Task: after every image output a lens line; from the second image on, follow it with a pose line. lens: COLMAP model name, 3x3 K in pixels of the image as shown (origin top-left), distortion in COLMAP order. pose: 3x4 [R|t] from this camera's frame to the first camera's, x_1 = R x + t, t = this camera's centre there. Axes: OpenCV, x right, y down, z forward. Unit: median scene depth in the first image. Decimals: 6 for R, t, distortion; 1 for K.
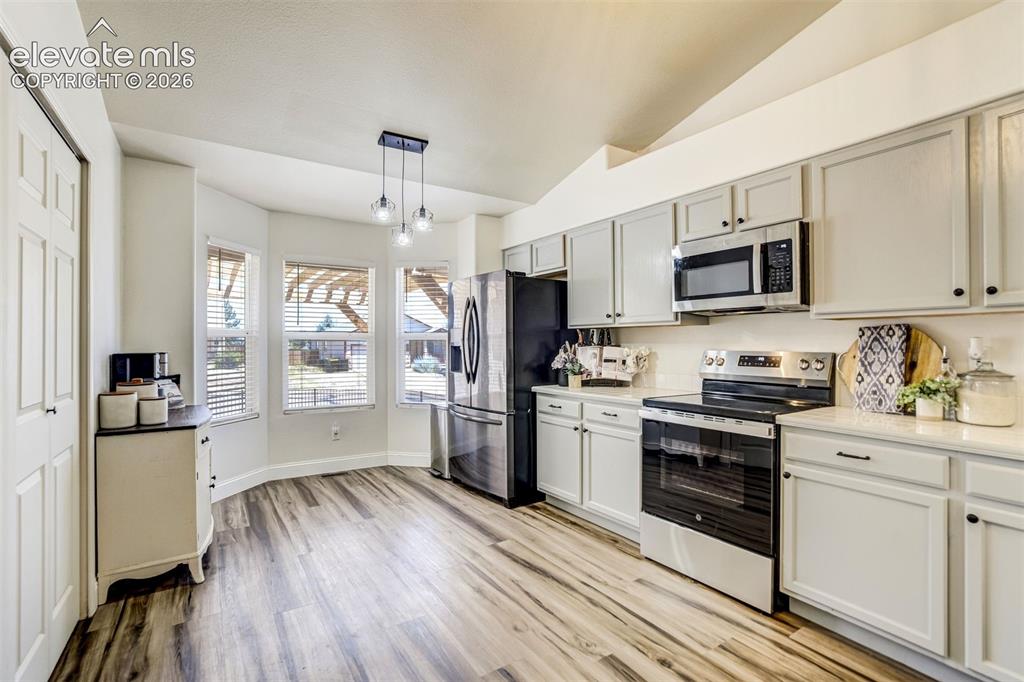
lens RADIAL K [[478.4, 0, 503.5], [0, 478.4, 335.0], [0, 0, 1]] dist [-0.033954, 0.012809]
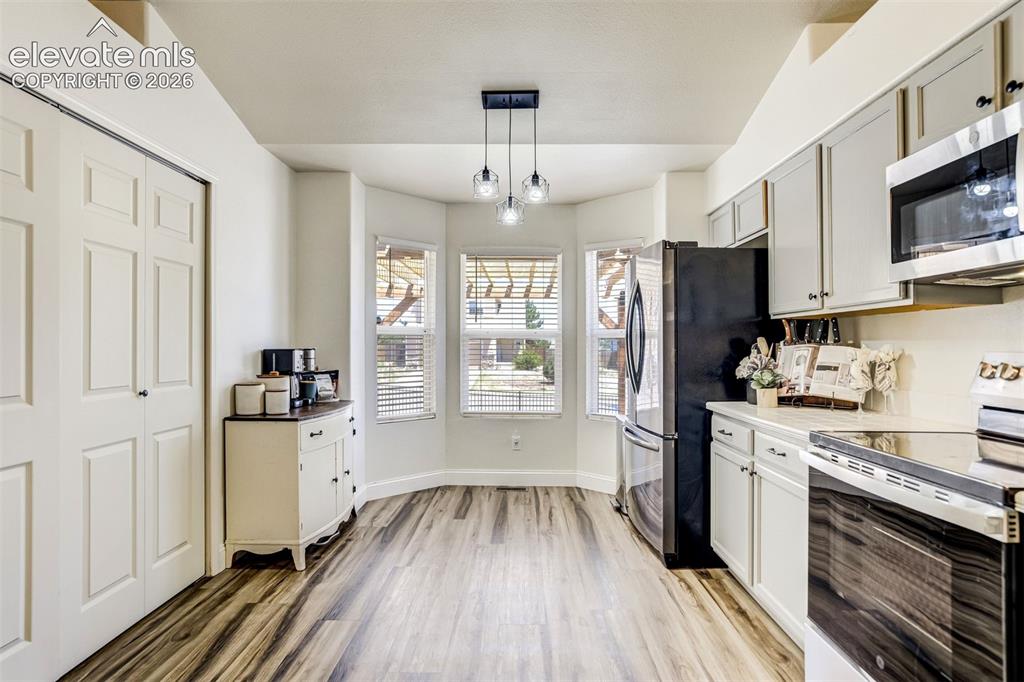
lens RADIAL K [[550.9, 0, 509.6], [0, 550.9, 333.4], [0, 0, 1]] dist [-0.025240, 0.004063]
pose [[0.829258, -0.009279, -0.558789, 0.320220], [0.007017, 0.999956, -0.006191, 0.011574], [0.558822, 0.001213, 0.829287, 0.198840]]
